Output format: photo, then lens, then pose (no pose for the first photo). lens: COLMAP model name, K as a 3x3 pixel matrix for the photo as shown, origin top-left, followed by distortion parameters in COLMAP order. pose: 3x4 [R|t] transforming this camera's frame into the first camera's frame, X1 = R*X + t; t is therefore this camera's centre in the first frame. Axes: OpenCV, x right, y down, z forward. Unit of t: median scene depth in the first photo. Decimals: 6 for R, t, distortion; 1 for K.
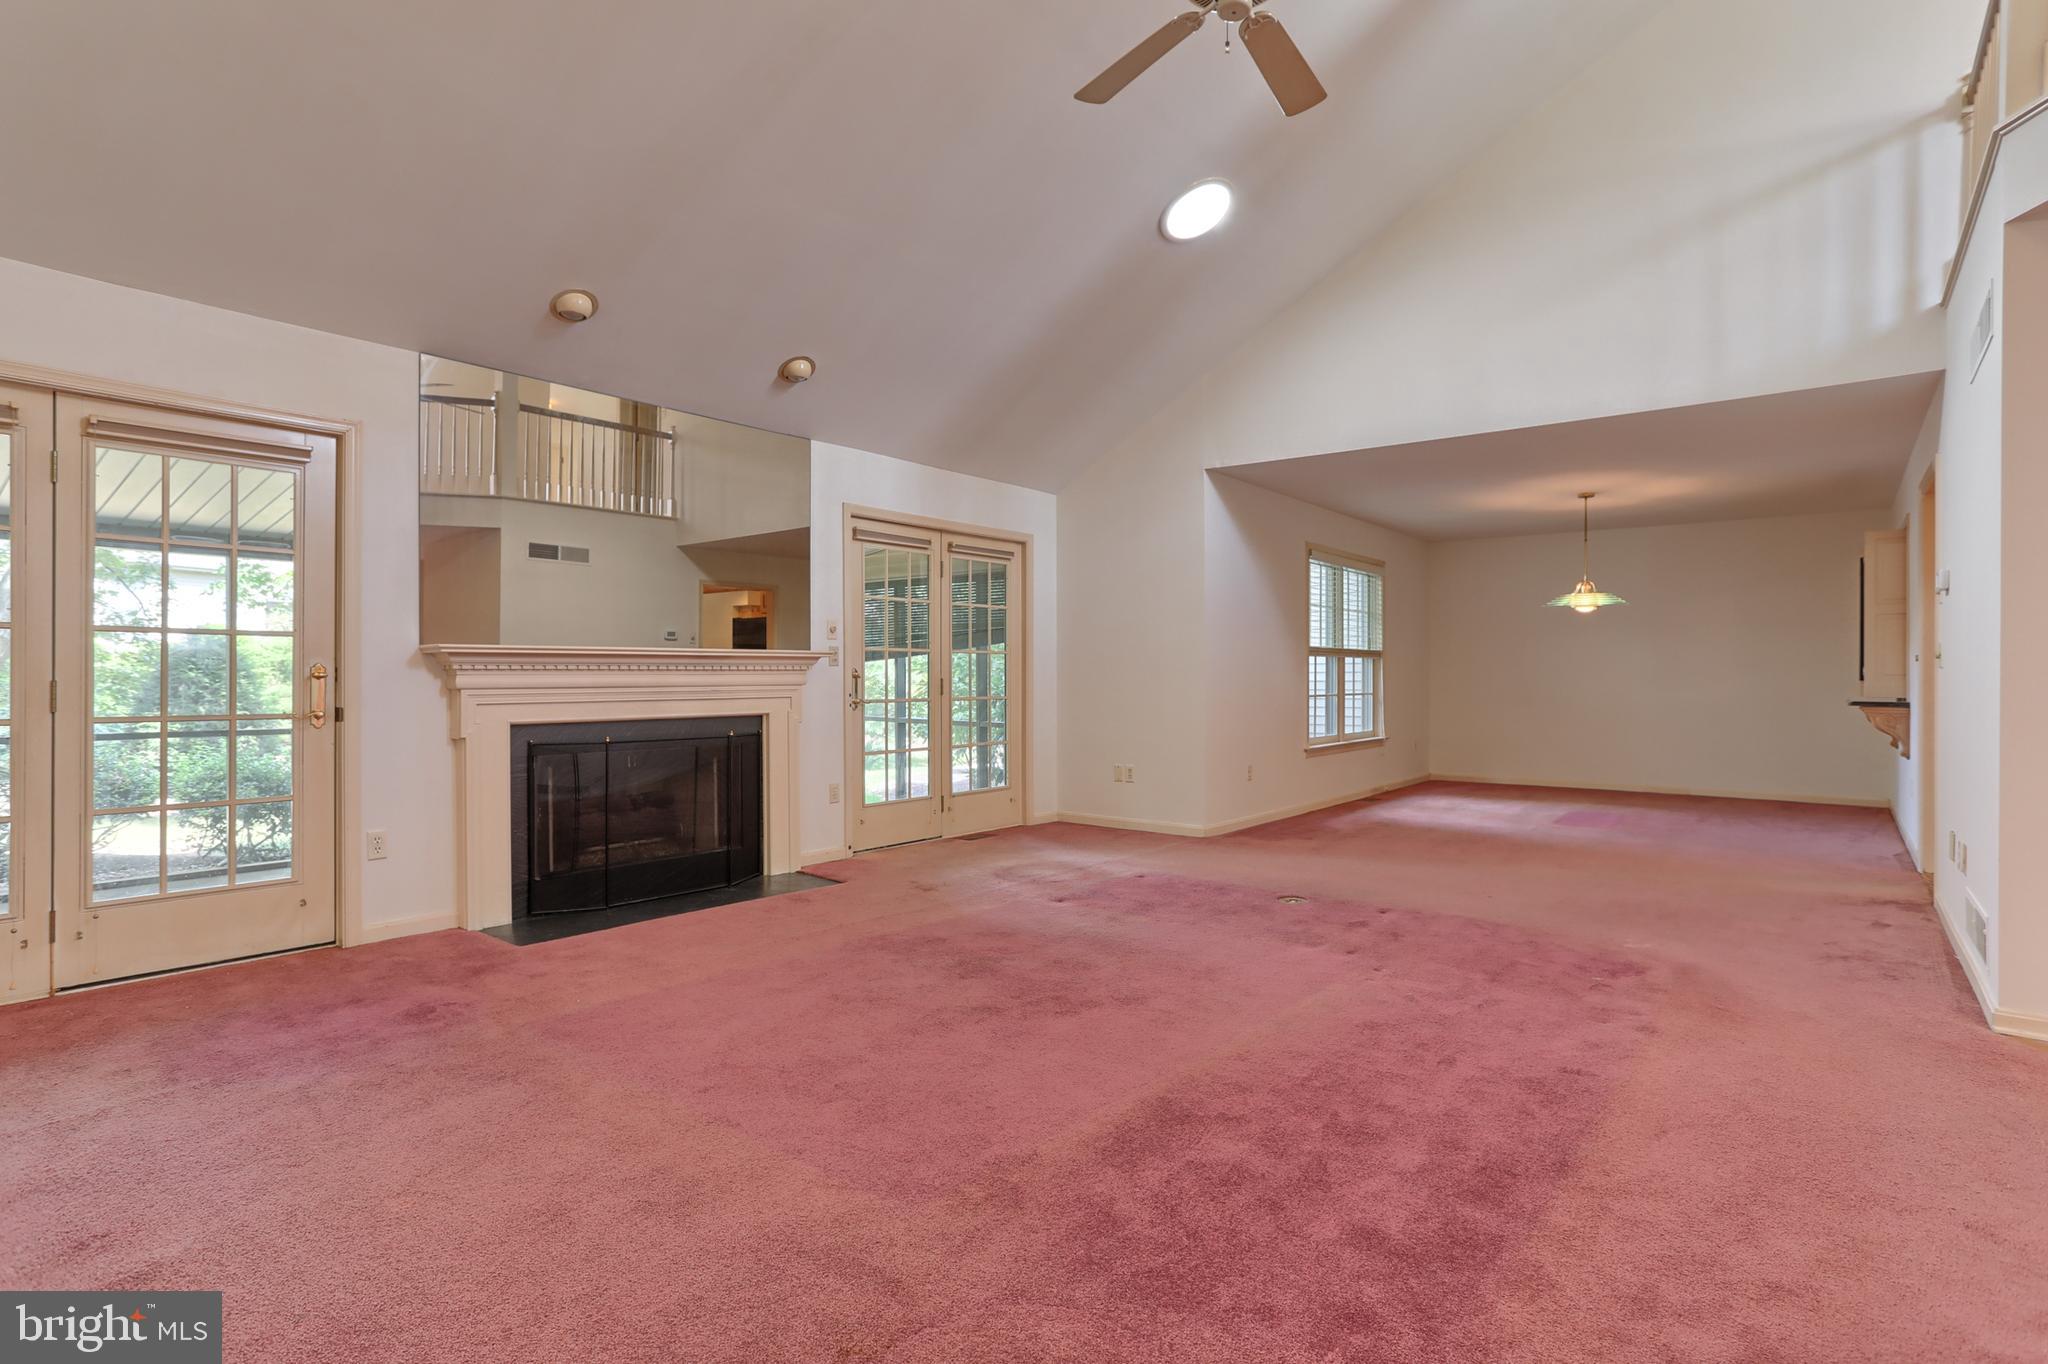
lens RADIAL K [[1002.9, 0, 994.2], [0, 1002.9, 679.2], [0, 0, 1]] dist [-0.048396, 0.001509]
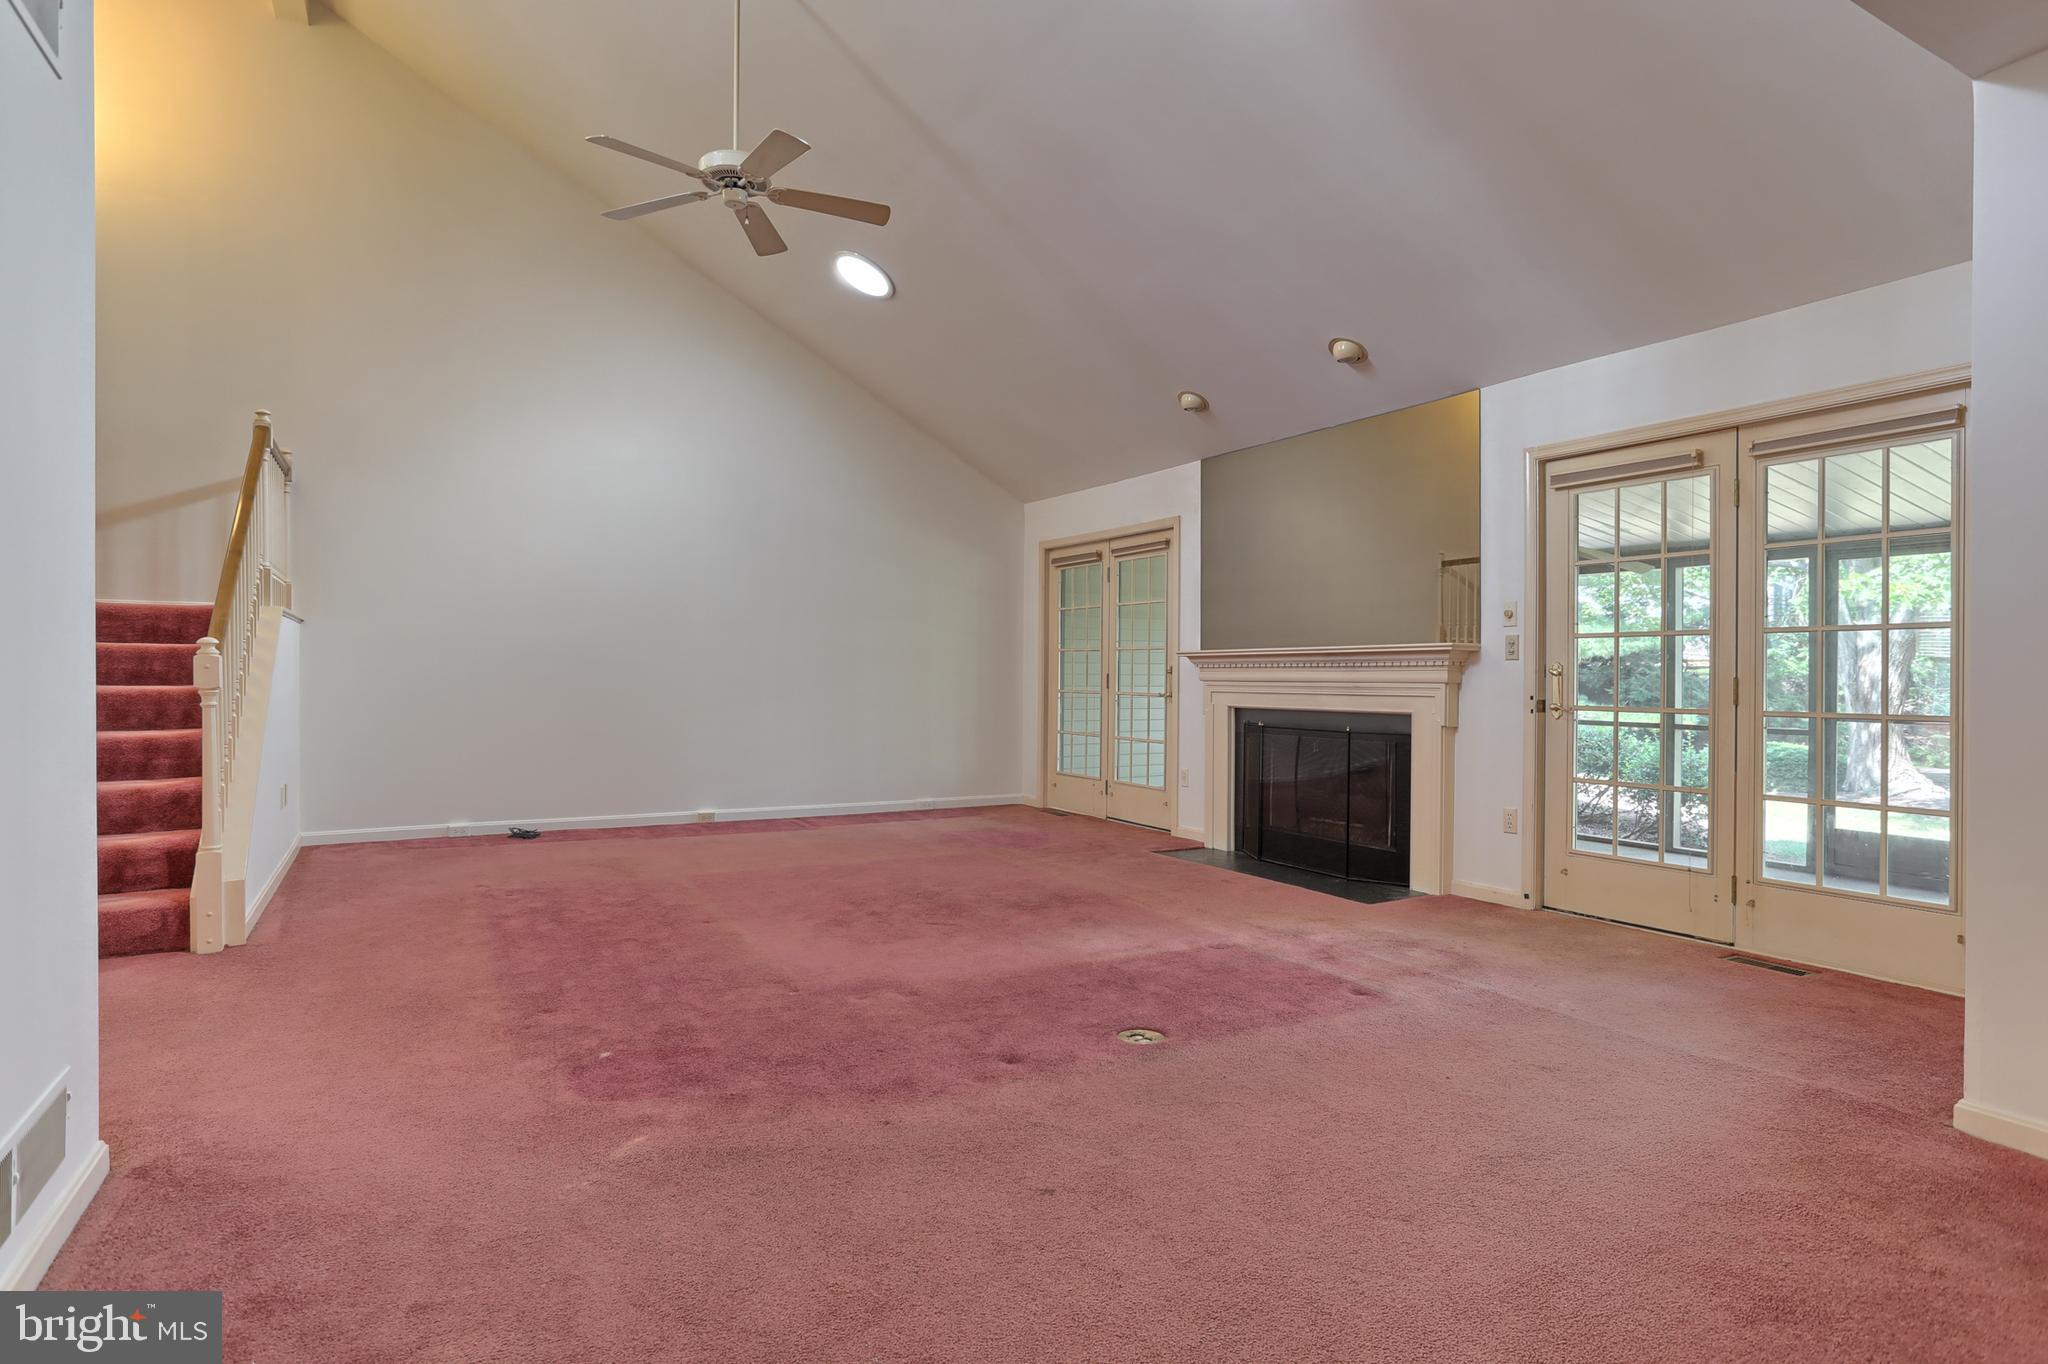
lens RADIAL K [[1043.6, 0, 1009.6], [0, 1043.6, 687.0], [0, 0, 1]] dist [-0.027249, 0.000708]
pose [[-0.336758, 0.012263, -0.941511, 0.796171], [-0.005913, 0.999868, 0.015138, -0.002049], [0.941573, 0.010665, -0.336641, 0.965314]]
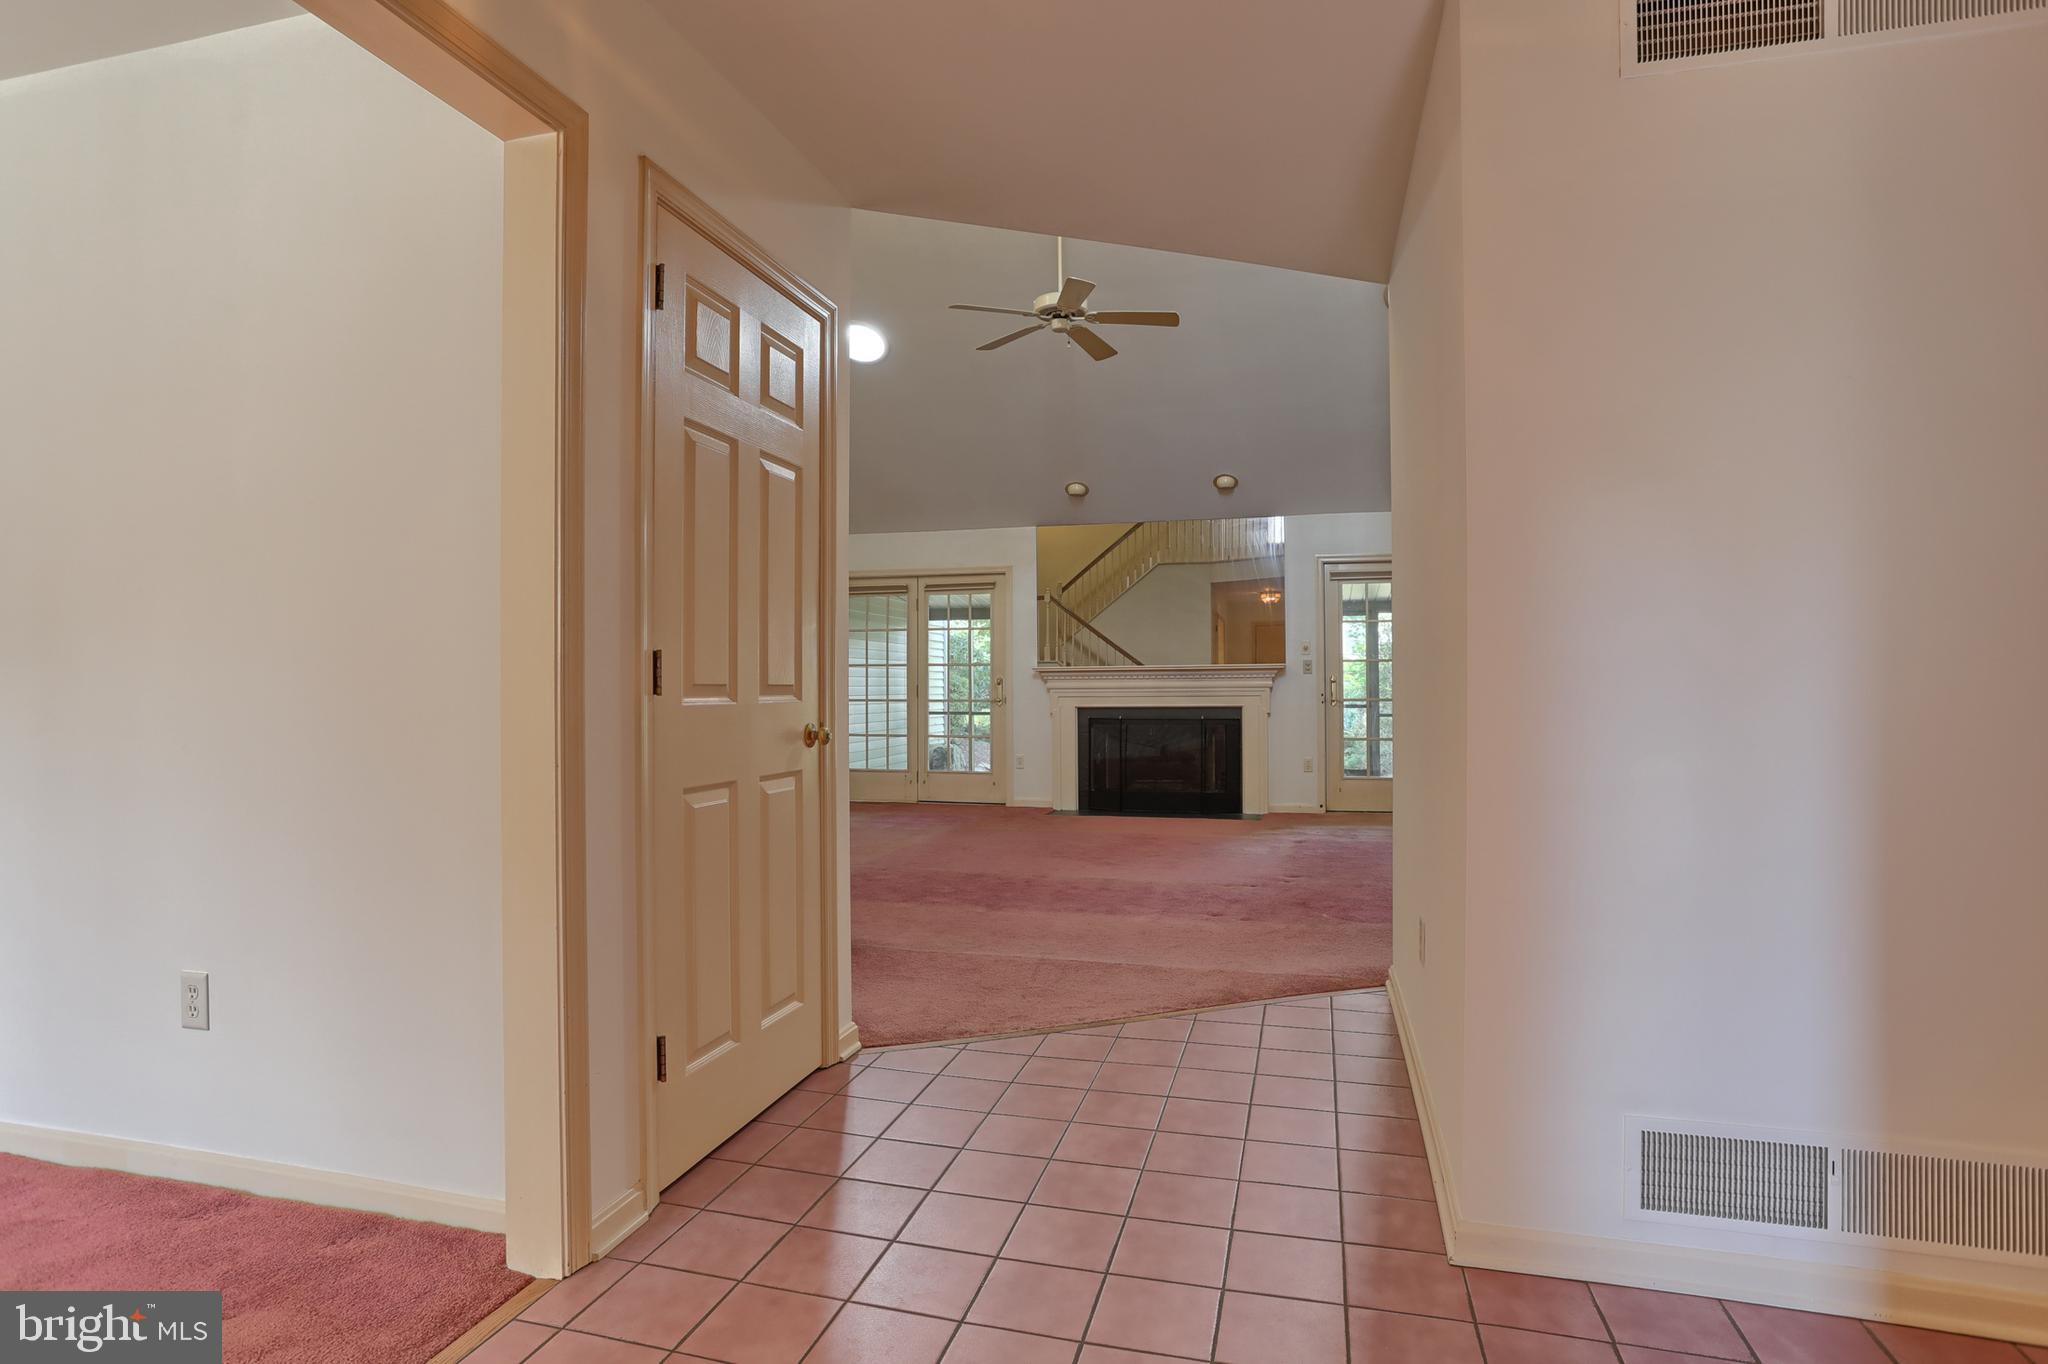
lens RADIAL K [[1043.6, 0, 1009.5], [0, 1043.6, 685.5], [0, 0, 1]] dist [-0.027249, 0.000708]
pose [[0.403883, -0.008008, -0.914776, 1.071894], [-0.001998, 0.999952, -0.009636, 0.019059], [0.914809, 0.005719, 0.403847, 0.033482]]
